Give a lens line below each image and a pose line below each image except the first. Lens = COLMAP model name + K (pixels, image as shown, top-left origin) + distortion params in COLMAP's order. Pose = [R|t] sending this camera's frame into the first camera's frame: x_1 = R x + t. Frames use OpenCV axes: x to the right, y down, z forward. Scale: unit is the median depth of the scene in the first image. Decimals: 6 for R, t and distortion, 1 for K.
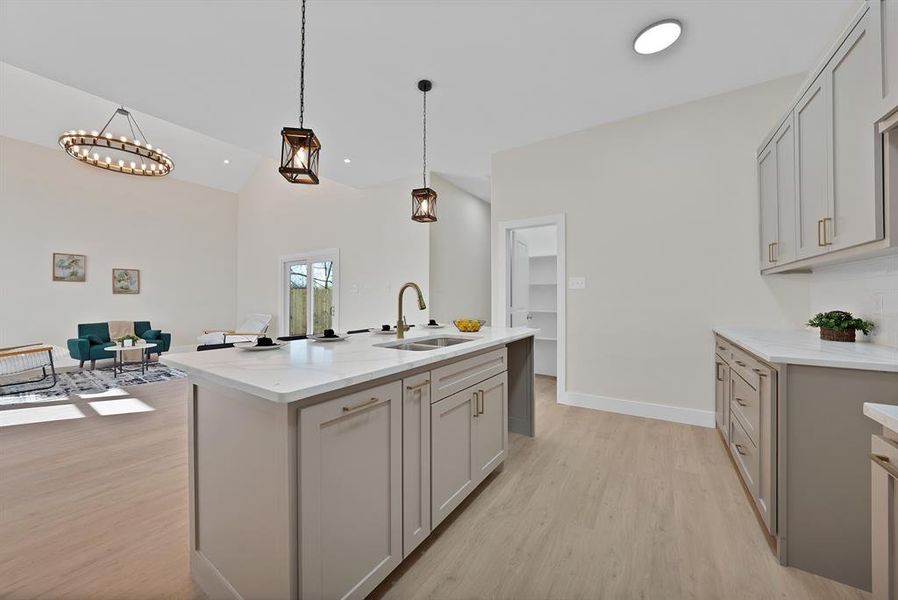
lens RADIAL K [[321.3, 0, 443.3], [0, 321.3, 297.1], [0, 0, 1]] dist [-0.021500, 0.004334]
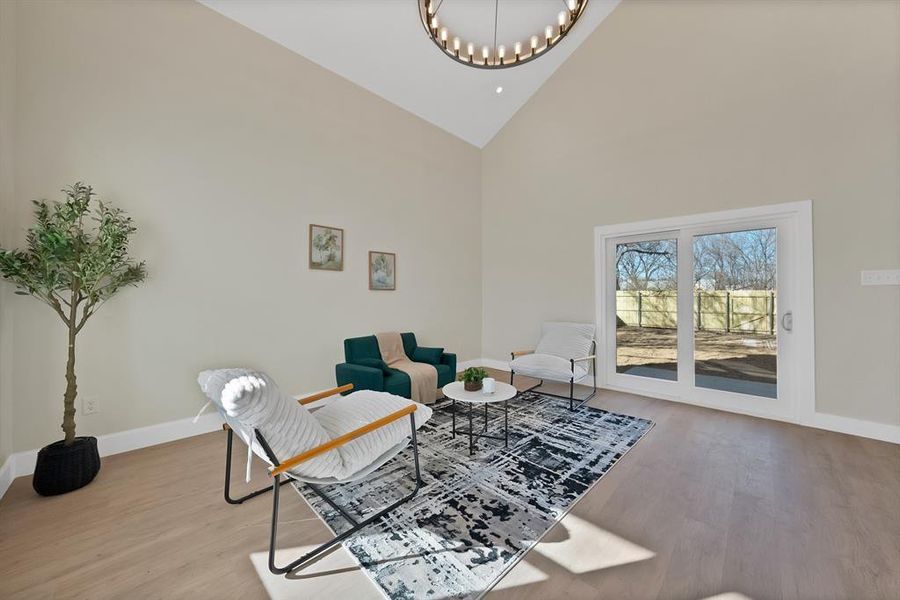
lens RADIAL K [[323.7, 0, 451.5], [0, 323.7, 293.7], [0, 0, 1]] dist [-0.016397, 0.000307]
pose [[0.983919, 0.000530, -0.178615, -2.028433], [-0.001662, 0.999979, -0.006191, 0.002198], [0.178608, 0.006389, 0.983900, 1.002682]]
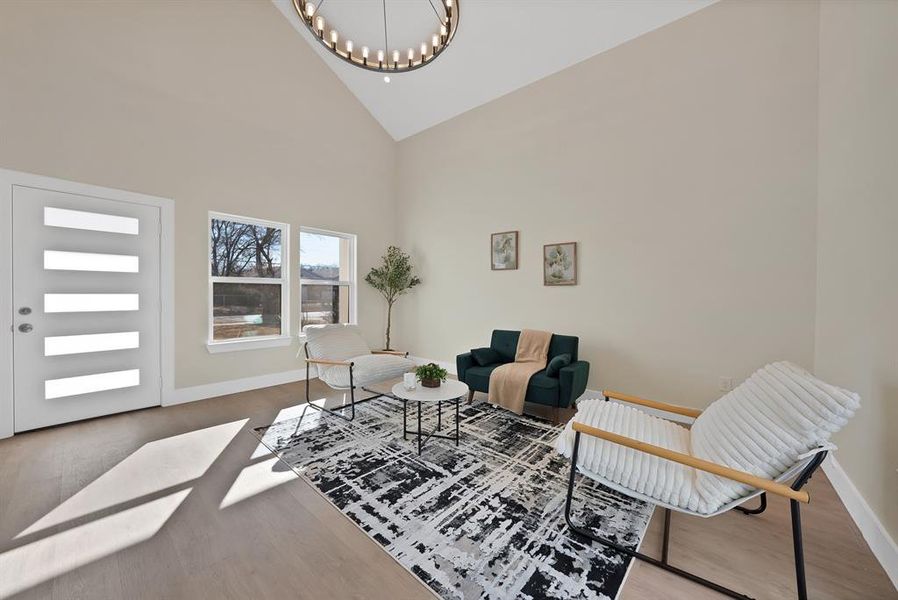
lens RADIAL K [[327.5, 0, 449.8], [0, 327.5, 296.0], [0, 0, 1]] dist [-0.019126, 0.000180]
pose [[-0.117015, 0.006972, -0.993106, -1.023984], [-0.001431, 0.999973, 0.007189, 0.014124], [0.993129, 0.002263, -0.117002, 2.364158]]
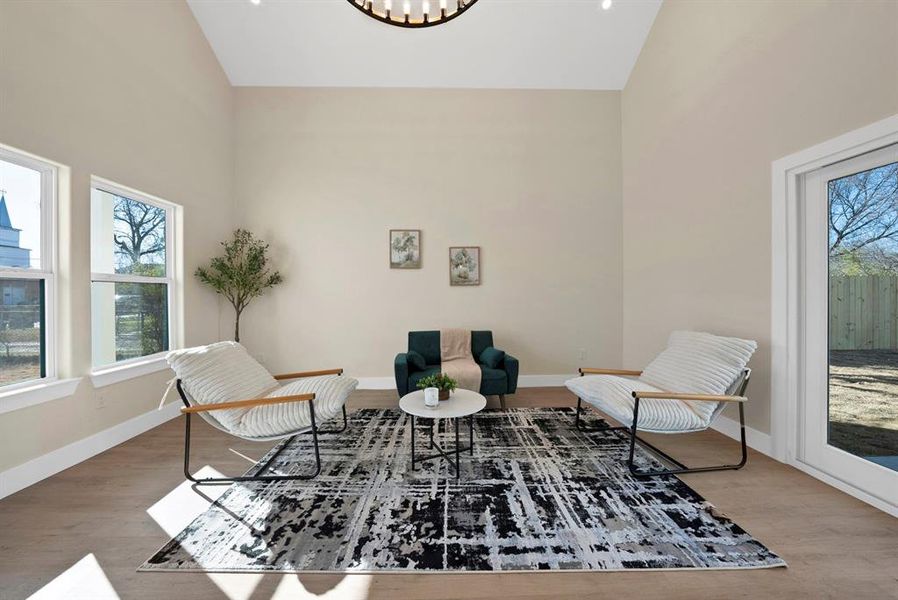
lens RADIAL K [[327.5, 0, 449.8], [0, 327.5, 296.0], [0, 0, 1]] dist [-0.019126, 0.000180]
pose [[0.579187, 0.004105, -0.815185, -1.312573], [0.008693, 0.999899, 0.011211, 0.008776], [0.815149, -0.013580, 0.579093, 1.609618]]
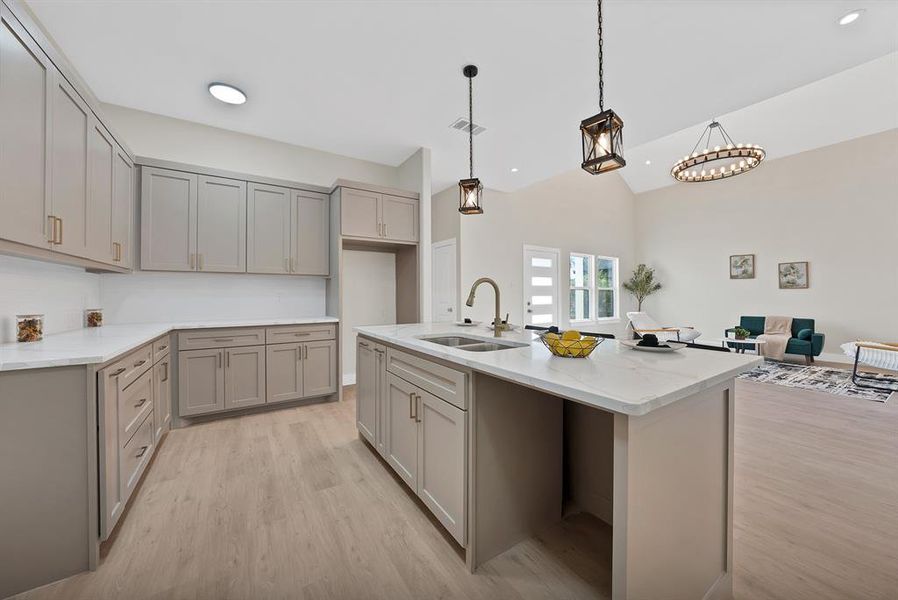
lens RADIAL K [[322.9, 0, 450.4], [0, 322.9, 293.7], [0, 0, 1]] dist [-0.016397, 0.000307]
pose [[-0.389244, -0.001512, -0.921133, 0.739143], [0.008769, 0.999947, -0.005347, 0.003300], [0.921093, -0.010158, -0.389210, 1.151917]]
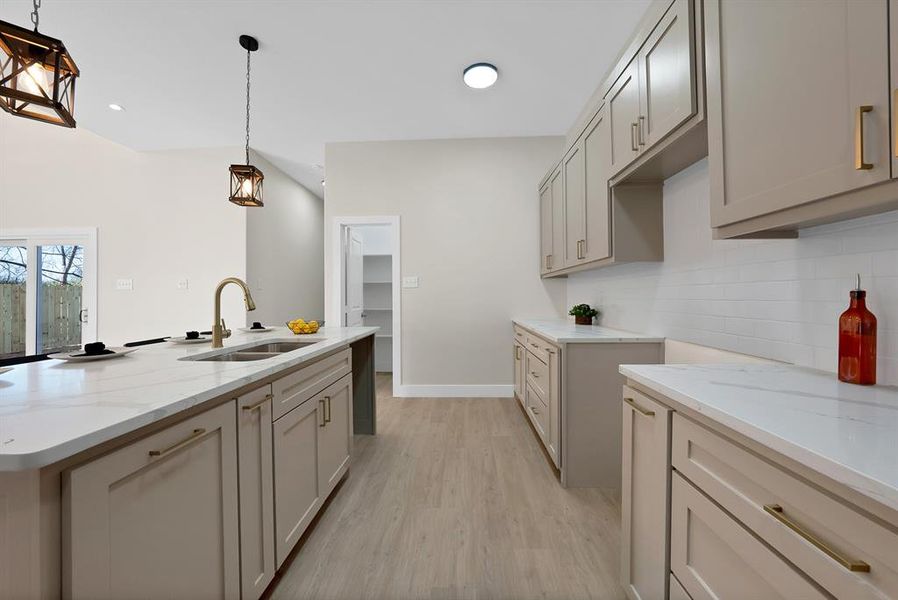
lens RADIAL K [[321.3, 0, 443.3], [0, 321.3, 297.1], [0, 0, 1]] dist [-0.021500, 0.004334]
pose [[0.863700, -0.005709, 0.503974, -0.045220], [0.003284, 0.999978, 0.005699, 0.000665], [-0.503996, -0.003267, 0.863700, 0.032220]]
